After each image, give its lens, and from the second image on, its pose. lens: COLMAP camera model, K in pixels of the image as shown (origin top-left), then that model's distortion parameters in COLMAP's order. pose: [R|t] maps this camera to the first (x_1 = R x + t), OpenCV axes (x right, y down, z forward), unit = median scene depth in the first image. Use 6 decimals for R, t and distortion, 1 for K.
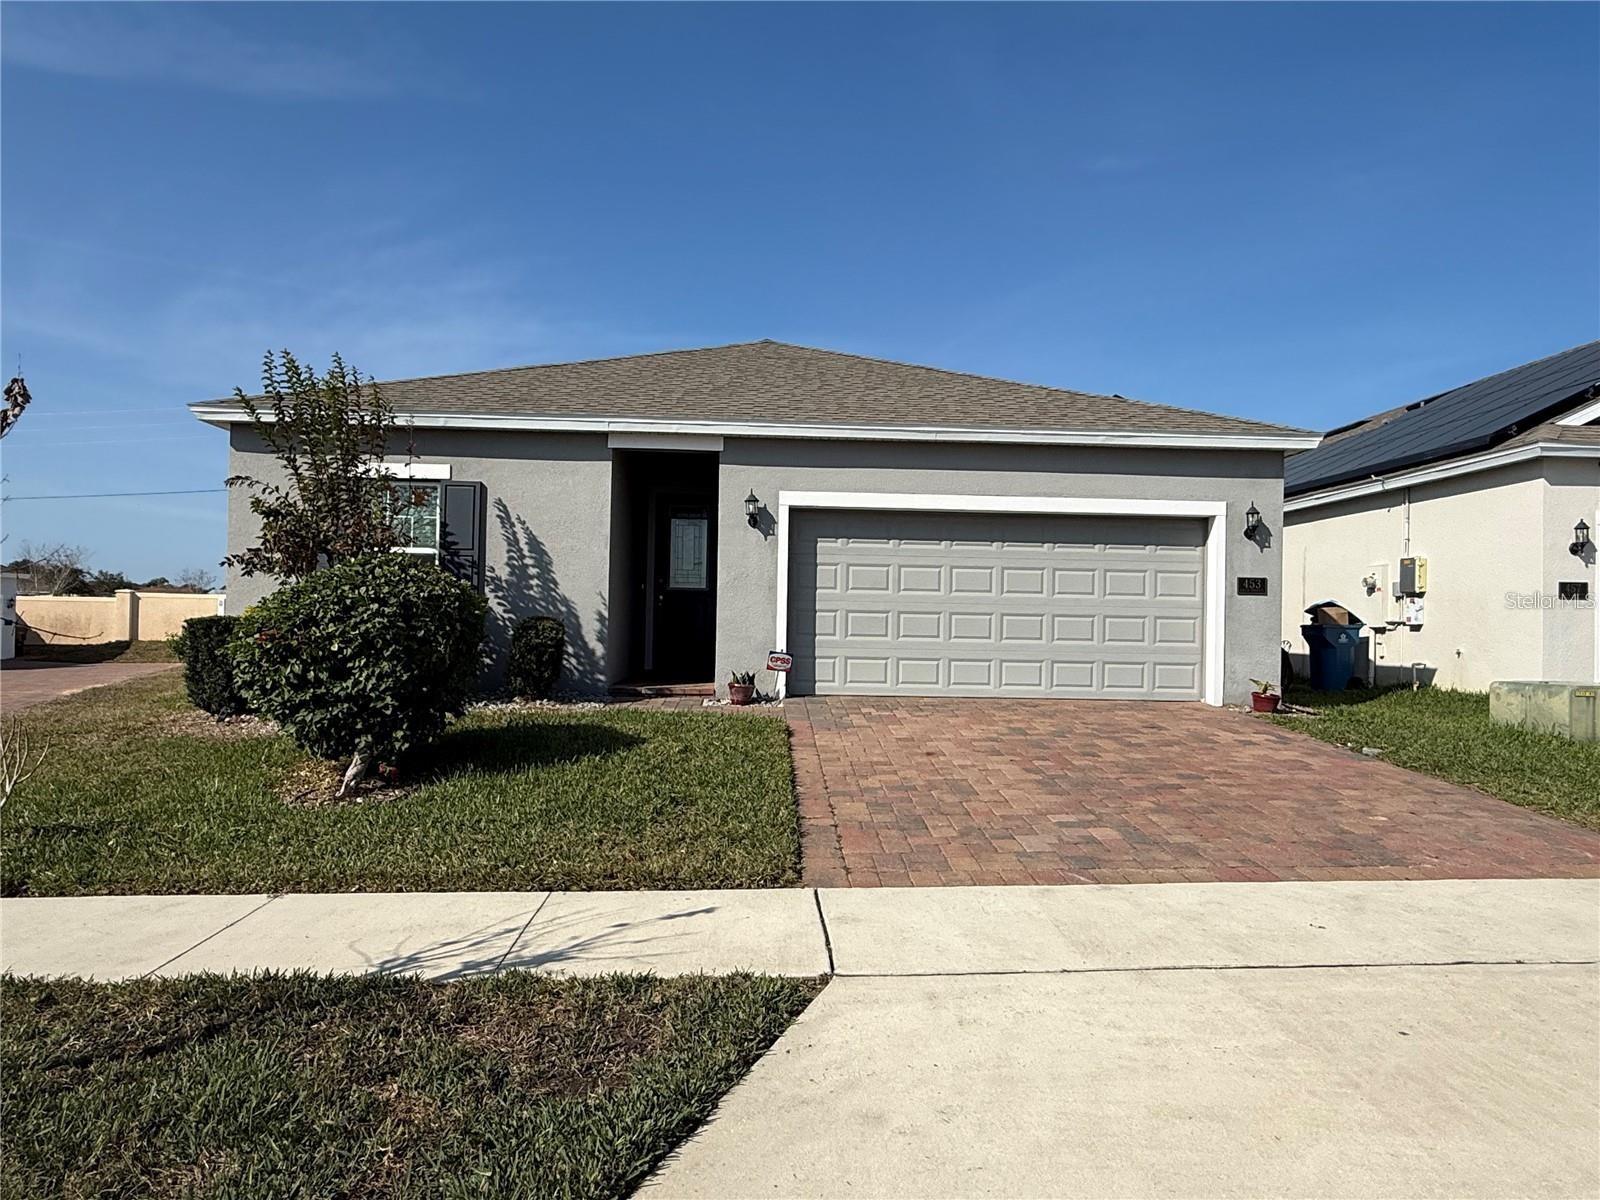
lens RADIAL K [[1008.4, 0, 800.0], [0, 1008.4, 600.0], [0, 0, 1]] dist [0.002993, 0.000228]
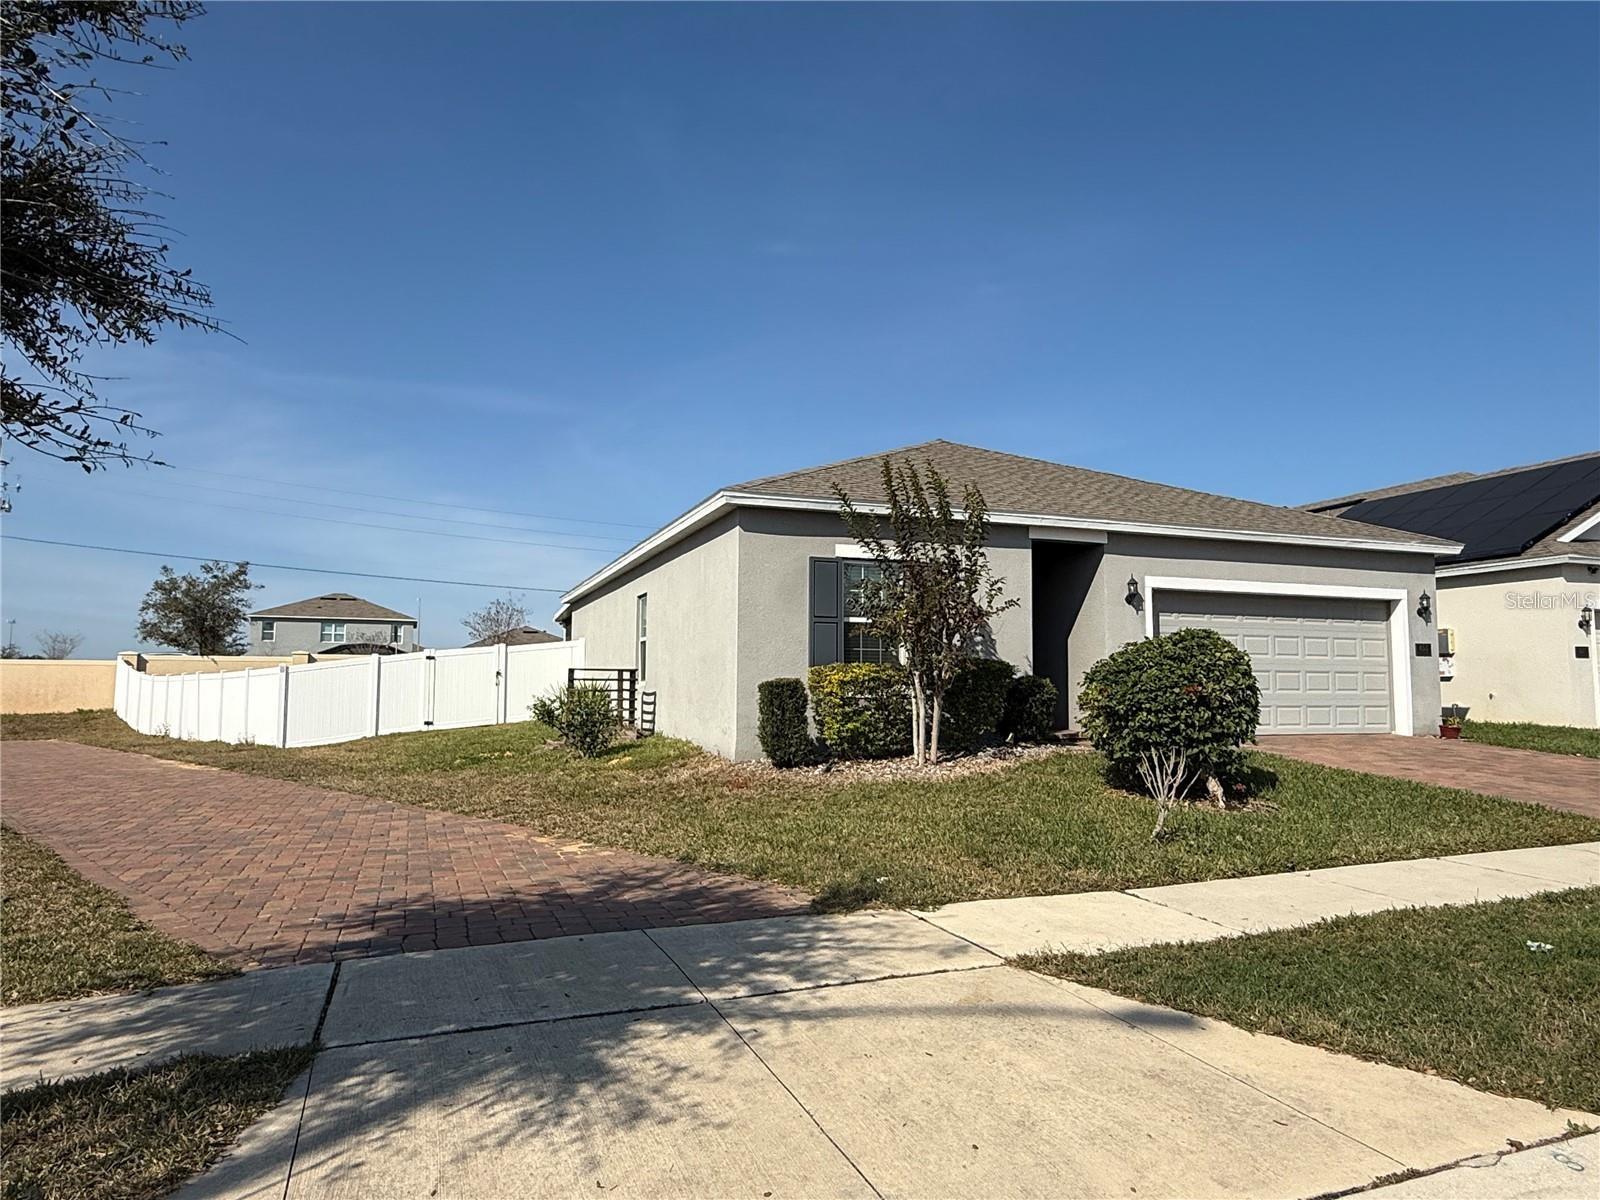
lens RADIAL K [[1008.4, 0, 800.0], [0, 1008.4, 600.0], [0, 0, 1]] dist [0.002993, 0.000228]
pose [[0.953595, 0.012818, 0.300818, -0.797172], [0.004556, 0.998365, -0.056983, -0.006778], [-0.301056, 0.055709, 0.951978, -0.079366]]
